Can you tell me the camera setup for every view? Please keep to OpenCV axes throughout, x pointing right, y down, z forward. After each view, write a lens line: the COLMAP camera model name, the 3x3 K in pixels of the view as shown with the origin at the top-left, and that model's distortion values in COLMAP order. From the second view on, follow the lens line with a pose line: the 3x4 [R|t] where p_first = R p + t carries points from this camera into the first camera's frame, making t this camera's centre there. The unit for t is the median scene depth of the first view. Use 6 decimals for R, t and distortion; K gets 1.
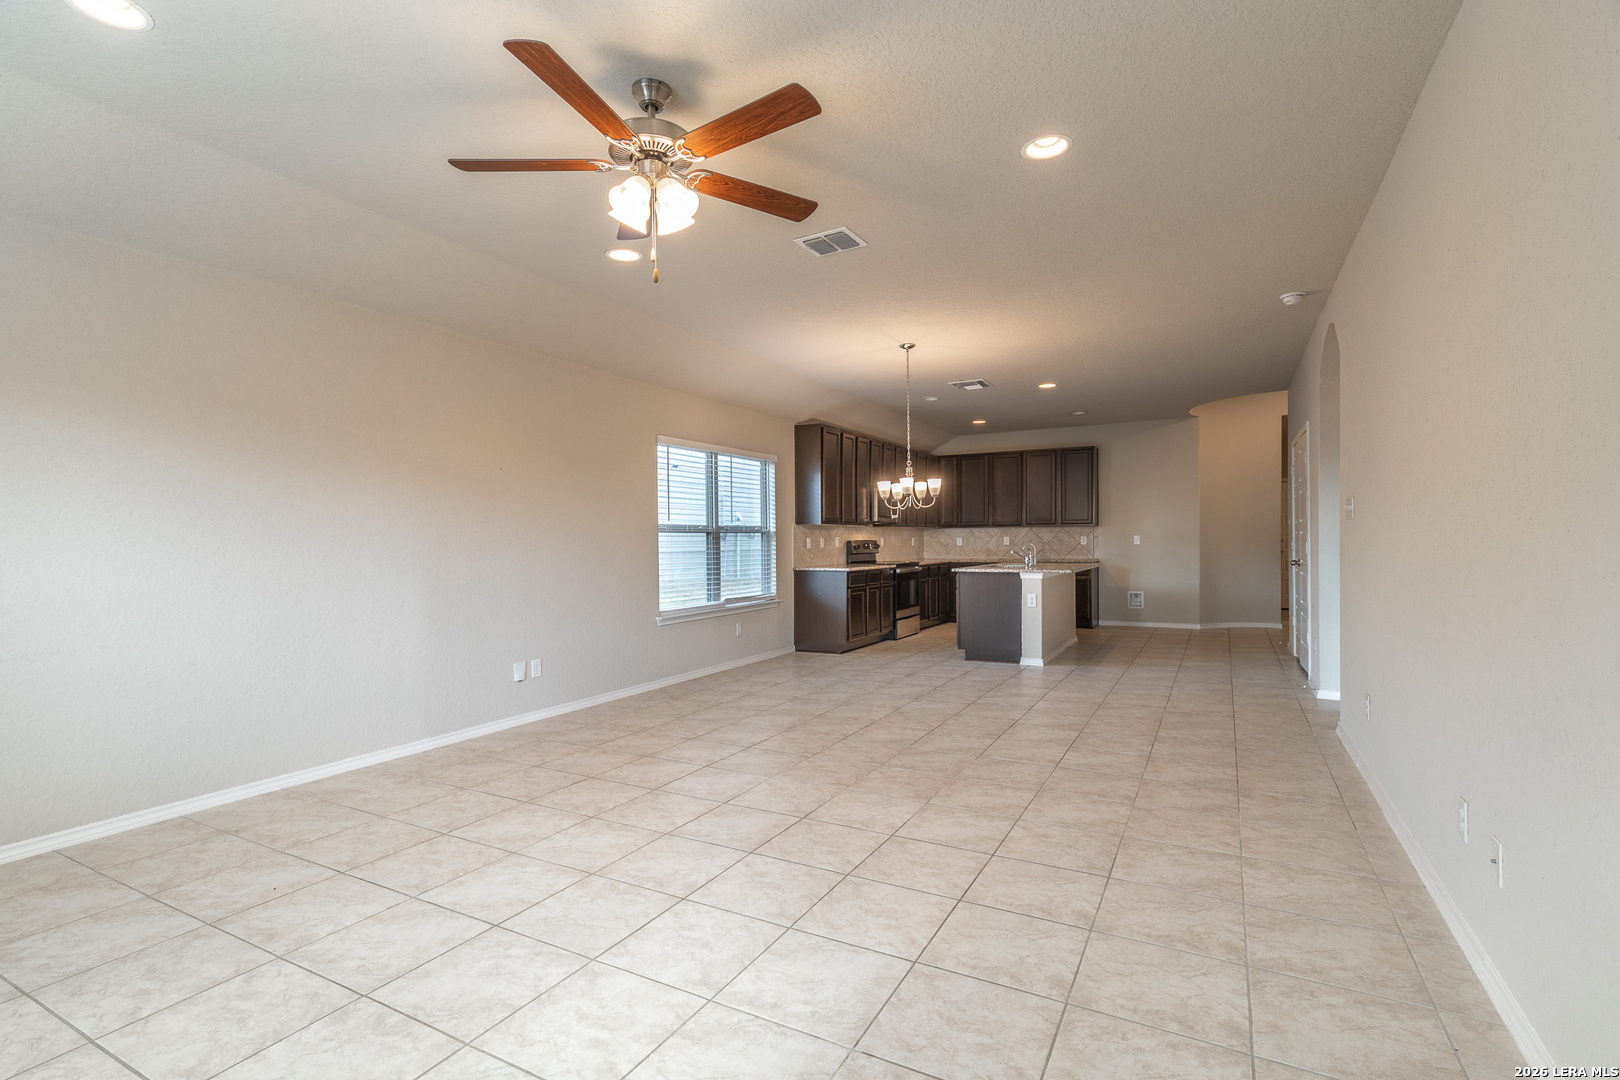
lens RADIAL K [[752.9, 0, 811.7], [0, 752.9, 550.1], [0, 0, 1]] dist [0.005473, 0.000065]
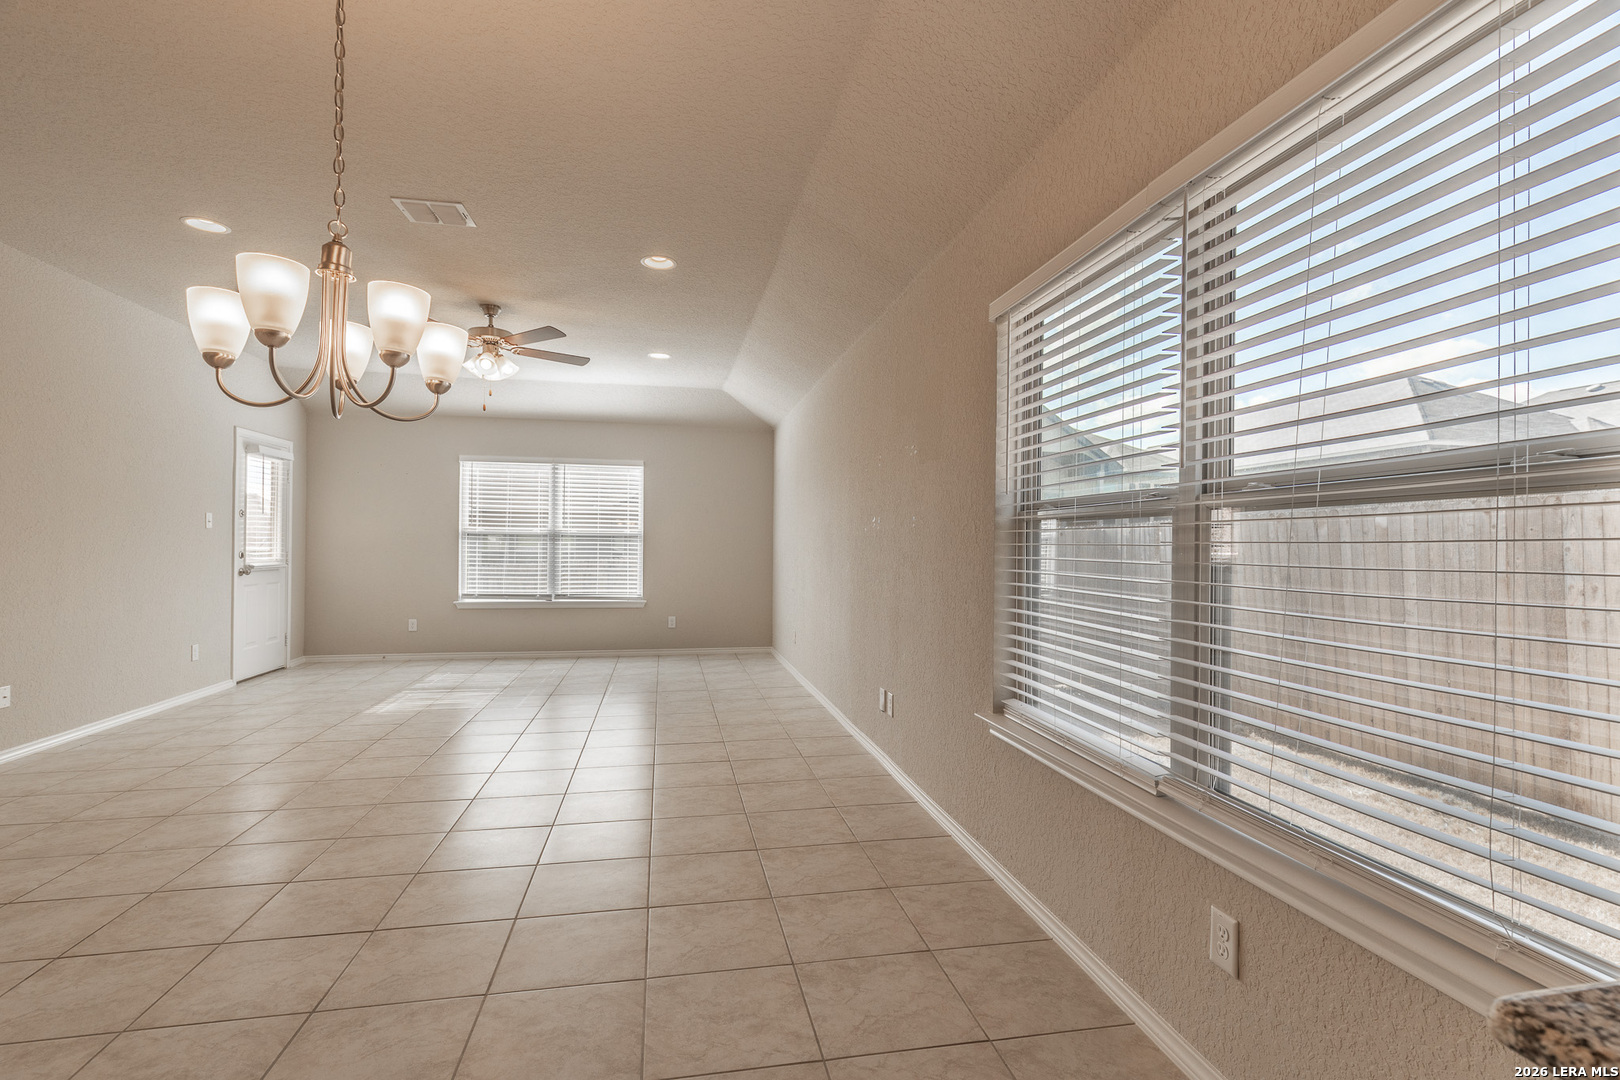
lens RADIAL K [[752.9, 0, 811.3], [0, 752.9, 536.6], [0, 0, 1]] dist [0.005473, 0.000065]
pose [[-0.772043, -0.007820, -0.635522, 0.164589], [-0.011752, 0.999929, 0.001972, -0.015651], [0.635462, 0.008991, -0.772080, 1.262011]]
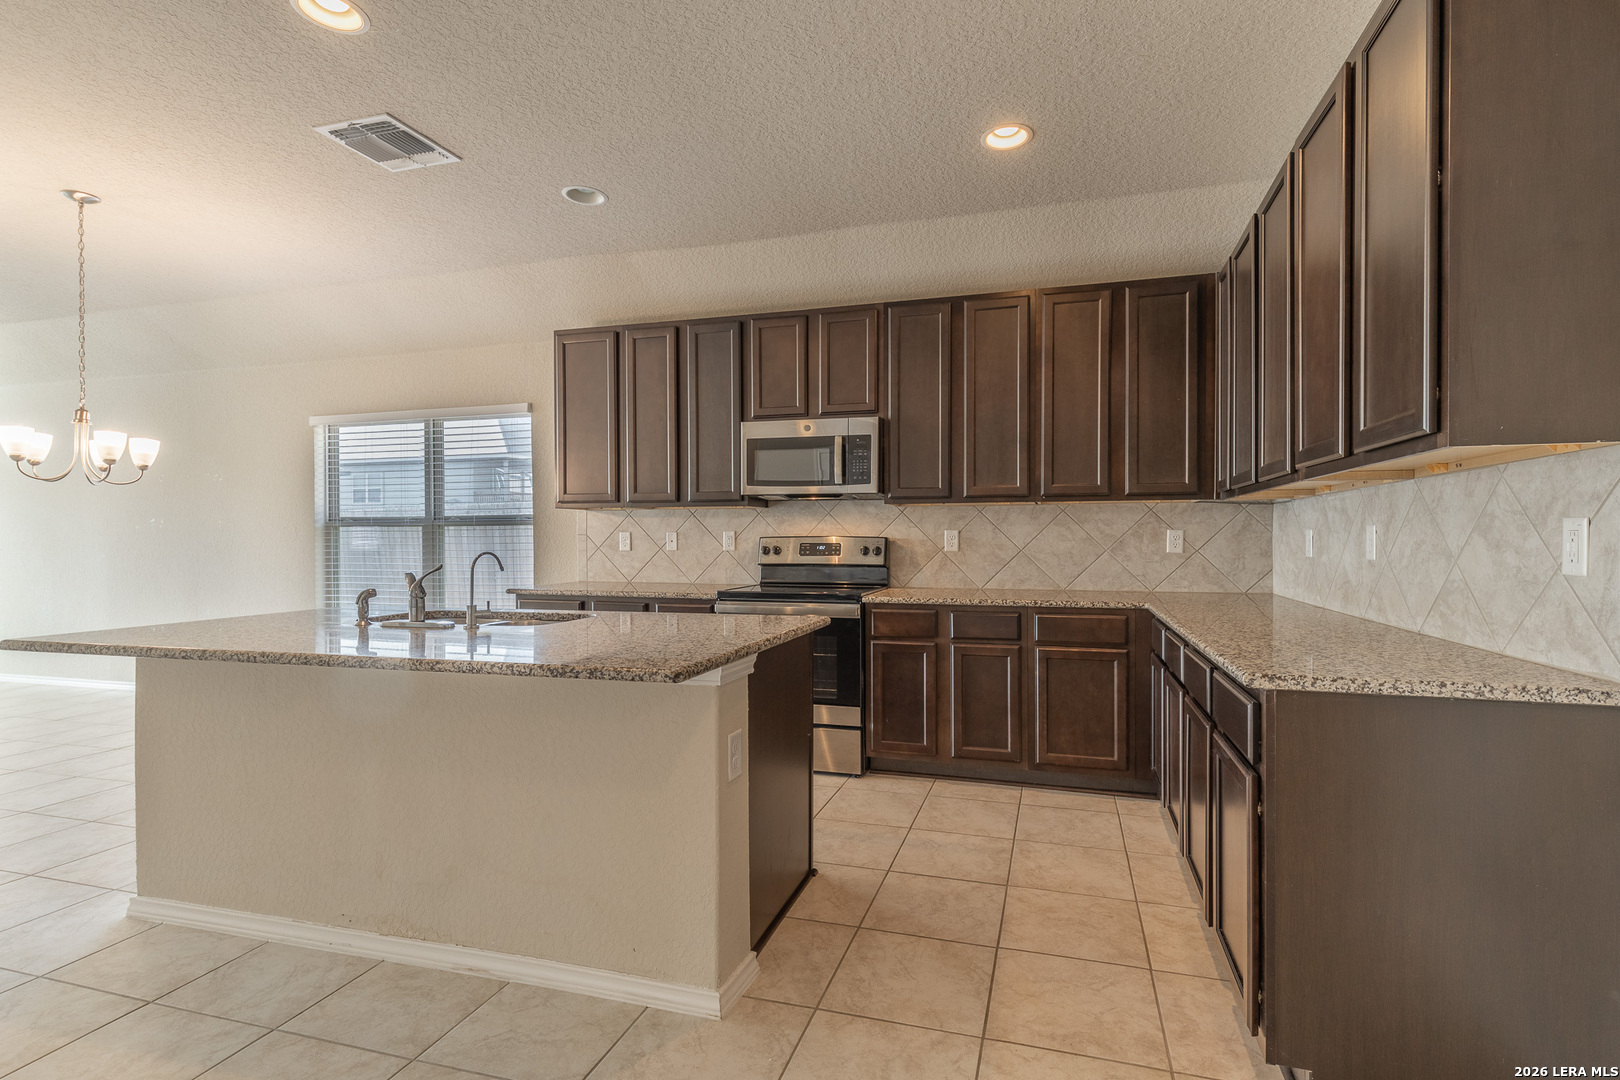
lens RADIAL K [[752.9, 0, 852.5], [0, 752.9, 539.2], [0, 0, 1]] dist [0.005473, 0.000065]
pose [[0.225292, 0.010770, -0.974232, 0.842643], [-0.011308, 0.999900, 0.008438, -0.024816], [0.974226, 0.009116, 0.225392, 1.424723]]
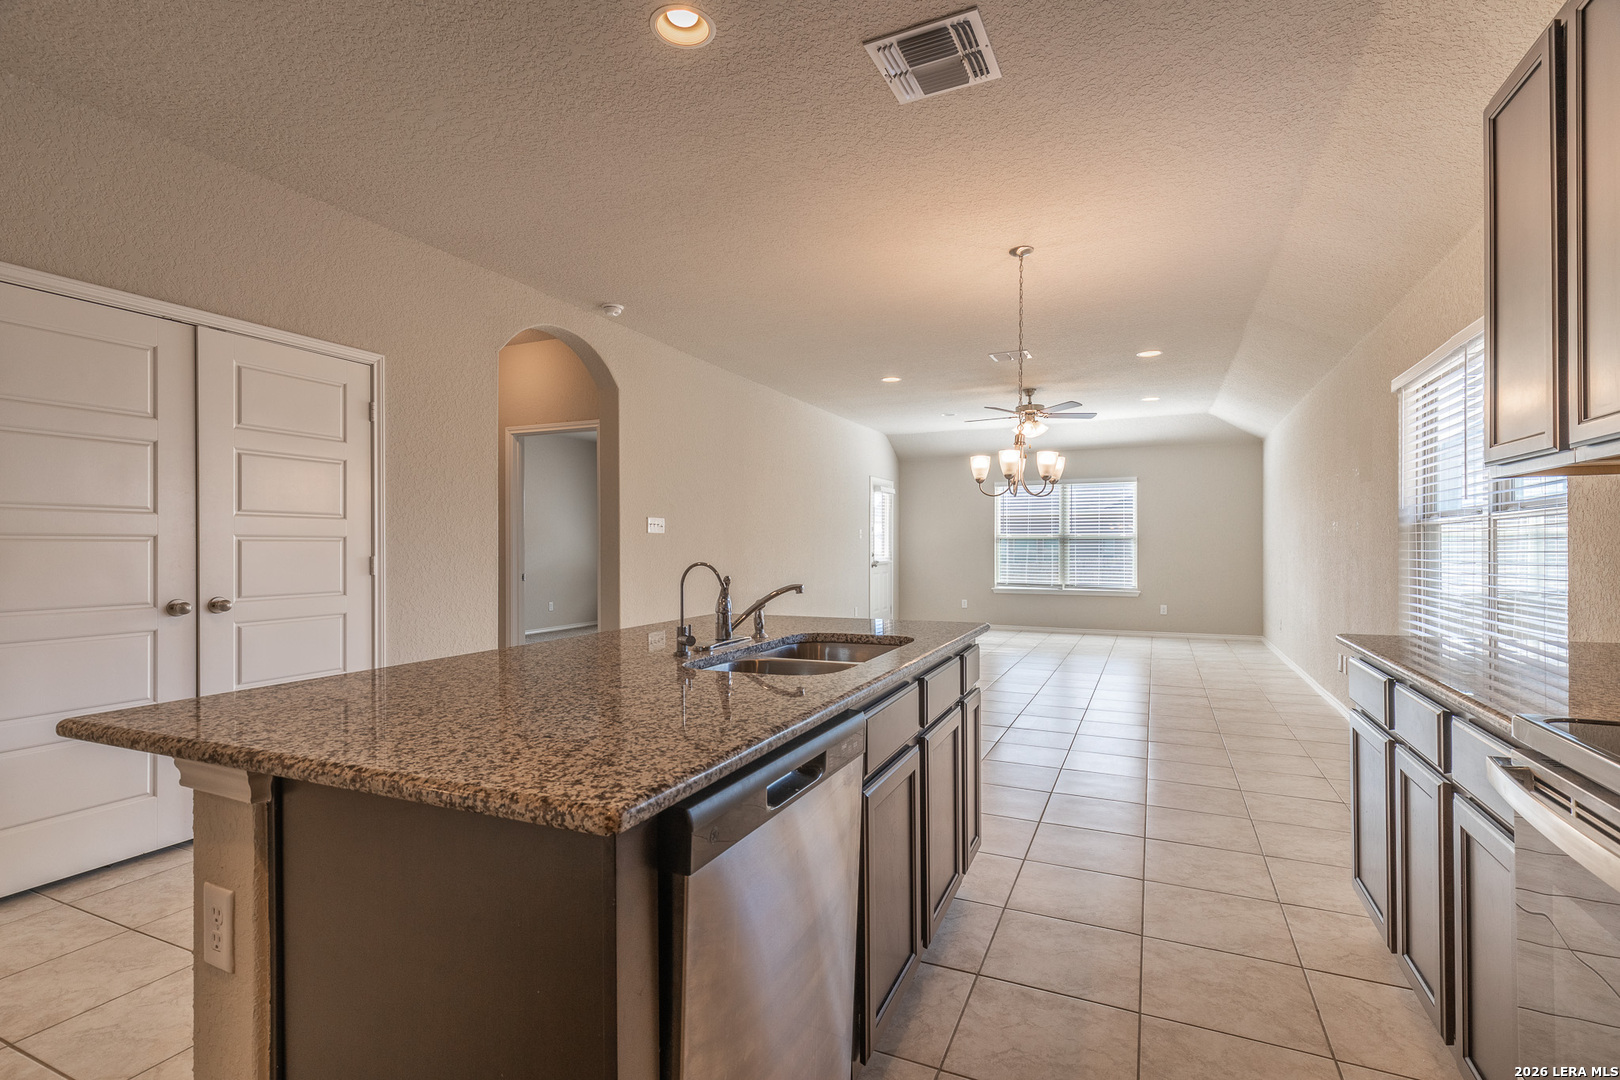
lens RADIAL K [[752.9, 0, 795.3], [0, 752.9, 557.9], [0, 0, 1]] dist [0.005473, 0.000065]
pose [[-0.998733, 0.011838, -0.048909, 0.371992], [0.010456, 0.999542, 0.028406, -0.022302], [0.049223, 0.027858, -0.998399, 1.648647]]
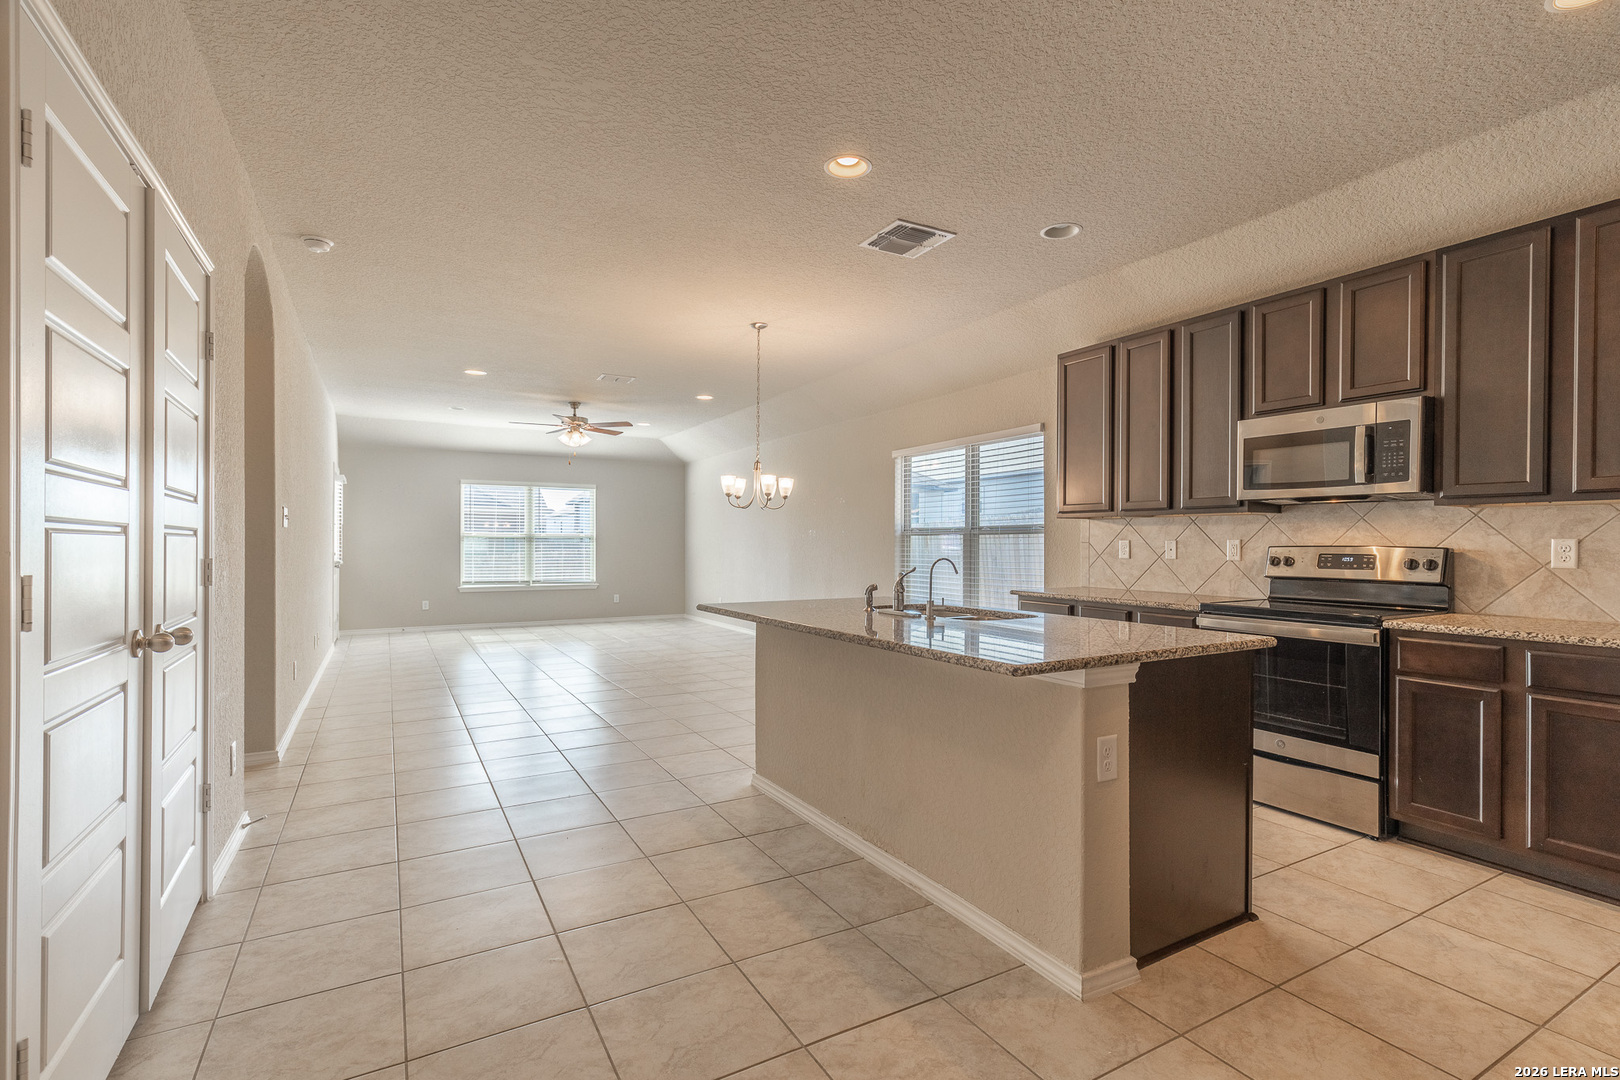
lens RADIAL K [[752.9, 0, 826.1], [0, 752.9, 541.4], [0, 0, 1]] dist [0.005473, 0.000065]
pose [[-0.519383, 0.005195, -0.854526, 0.870192], [-0.008500, 0.999901, 0.011245, -0.028152], [0.854499, 0.013104, -0.519287, 1.518015]]
